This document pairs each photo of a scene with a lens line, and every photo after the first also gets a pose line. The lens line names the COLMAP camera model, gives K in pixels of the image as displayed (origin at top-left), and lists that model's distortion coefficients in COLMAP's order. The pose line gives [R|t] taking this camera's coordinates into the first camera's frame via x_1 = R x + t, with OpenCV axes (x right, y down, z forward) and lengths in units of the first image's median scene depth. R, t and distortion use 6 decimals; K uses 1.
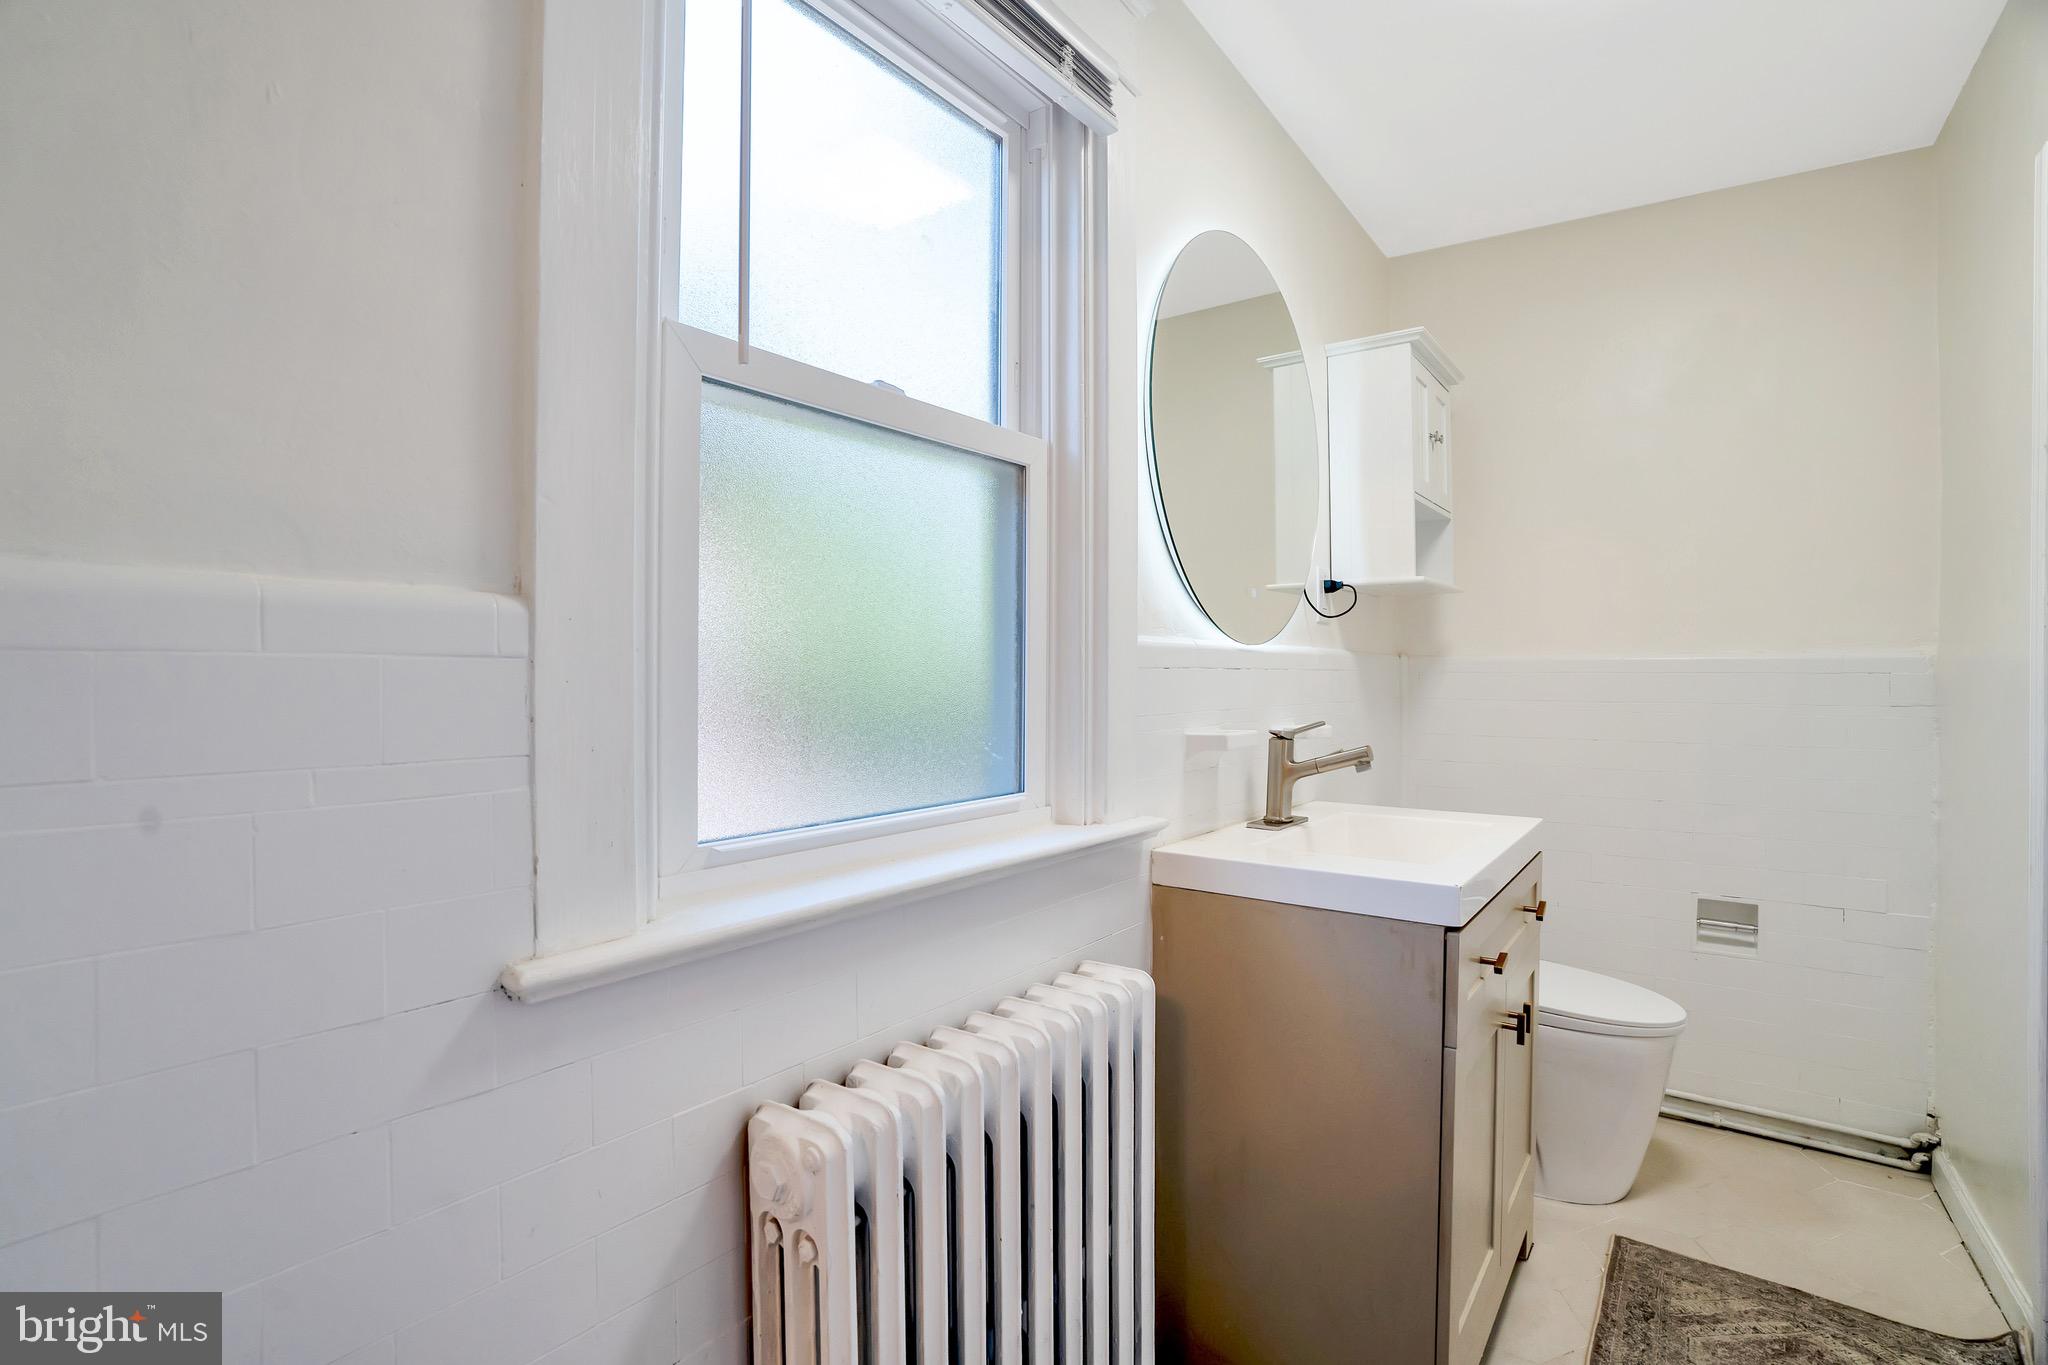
lens RADIAL K [[929.3, 0, 1028.7], [0, 929.3, 665.6], [0, 0, 1]] dist [-0.000613, 0.000041]
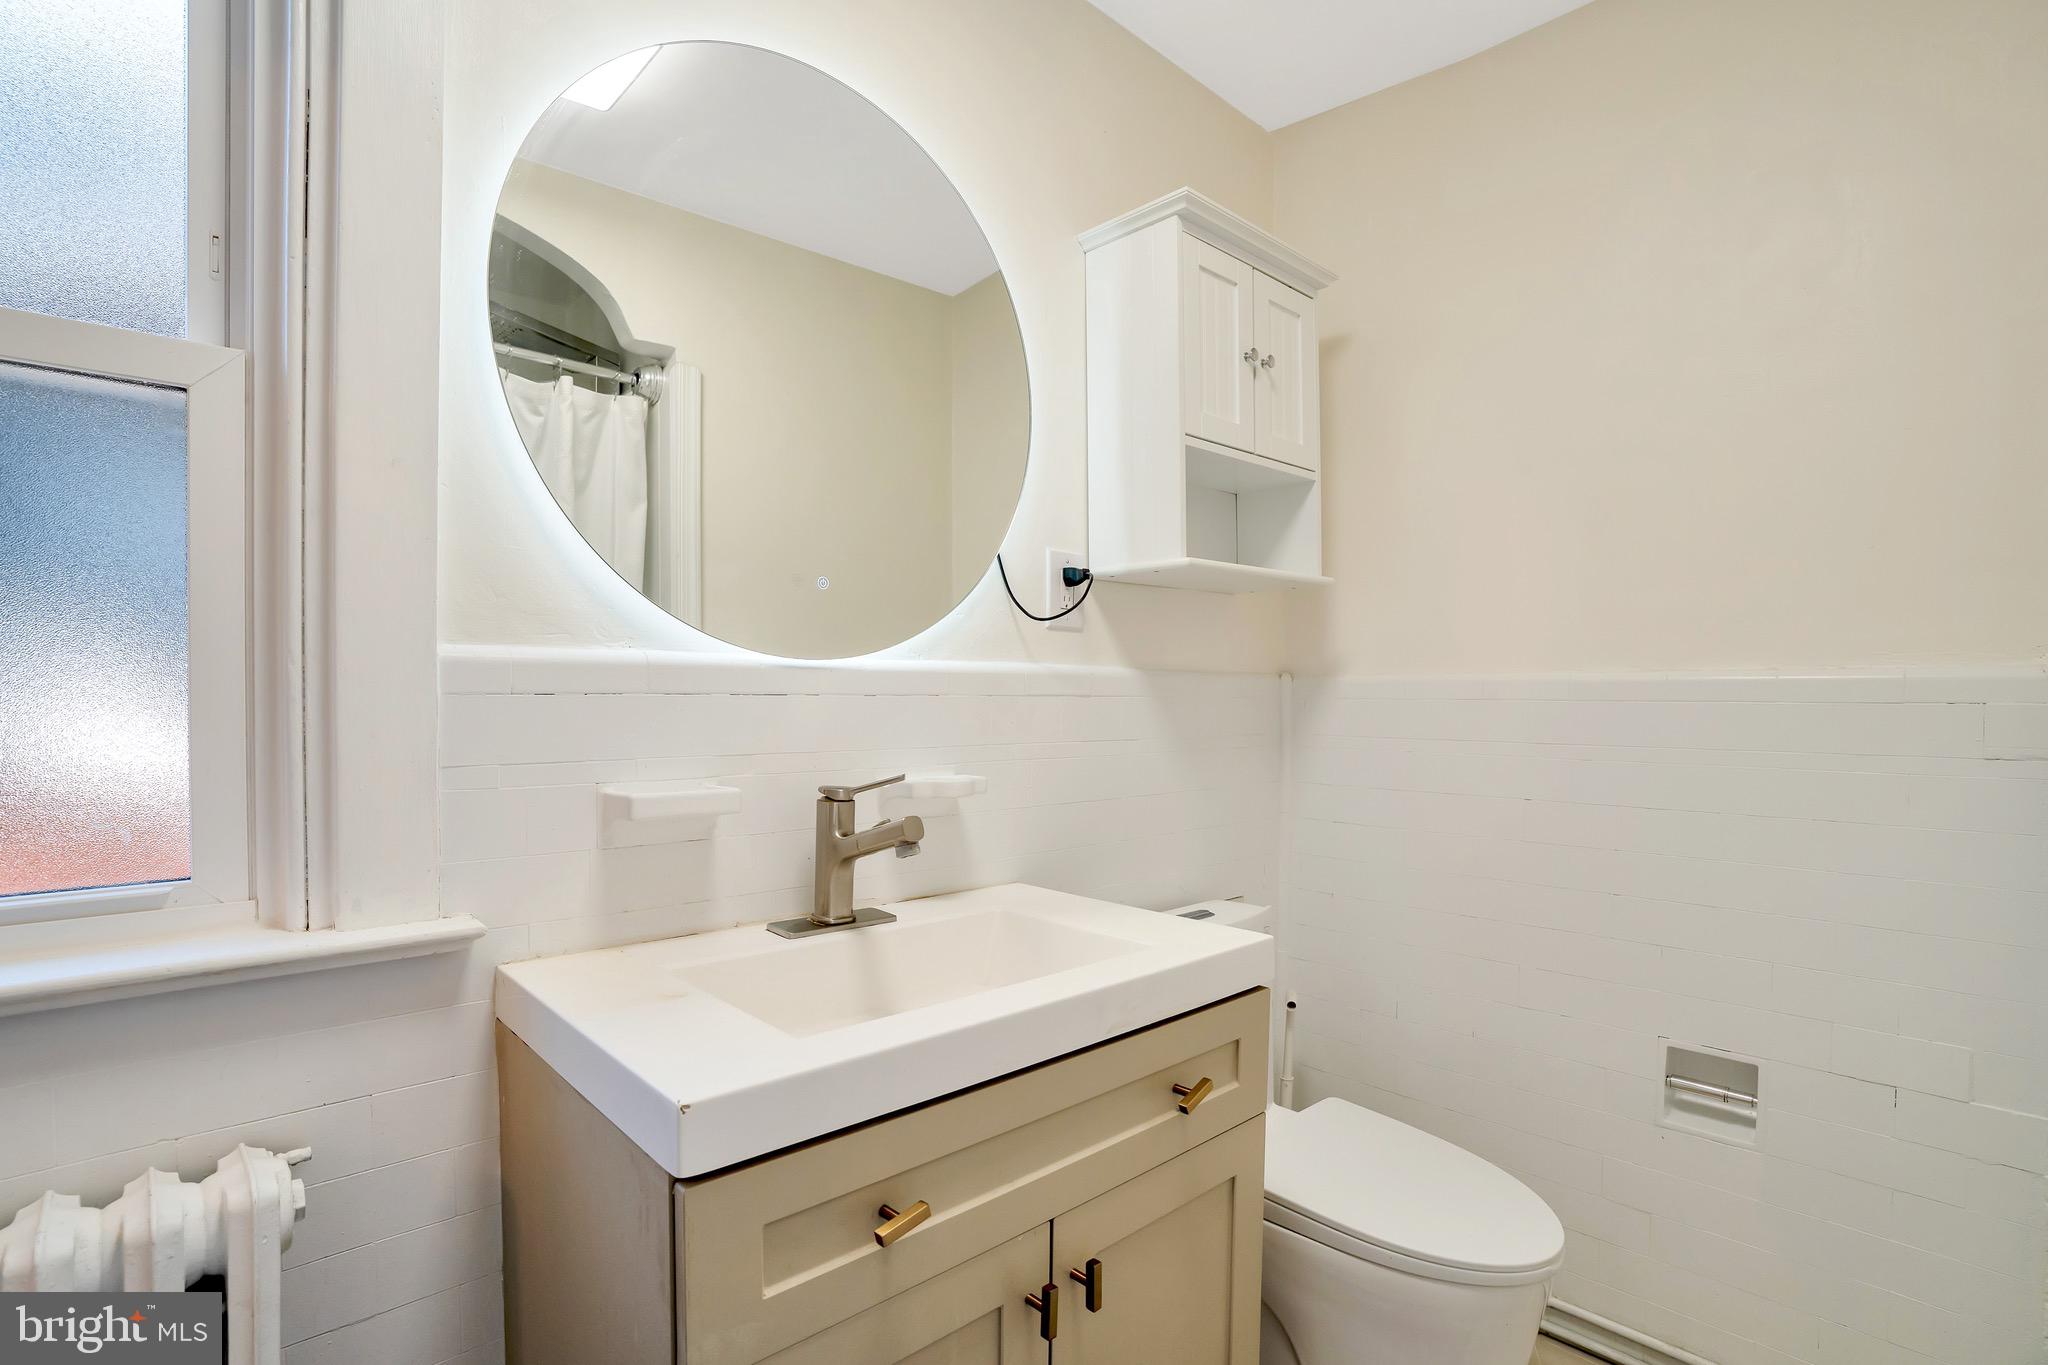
lens RADIAL K [[959.3, 0, 1020.0], [0, 959.3, 698.1], [0, 0, 1]] dist [-0.021001, -0.000424]
pose [[0.982662, 0.004827, -0.185342, 0.424287], [-0.002499, 0.999915, 0.012792, -0.002011], [0.185388, -0.012107, 0.982591, 0.282223]]
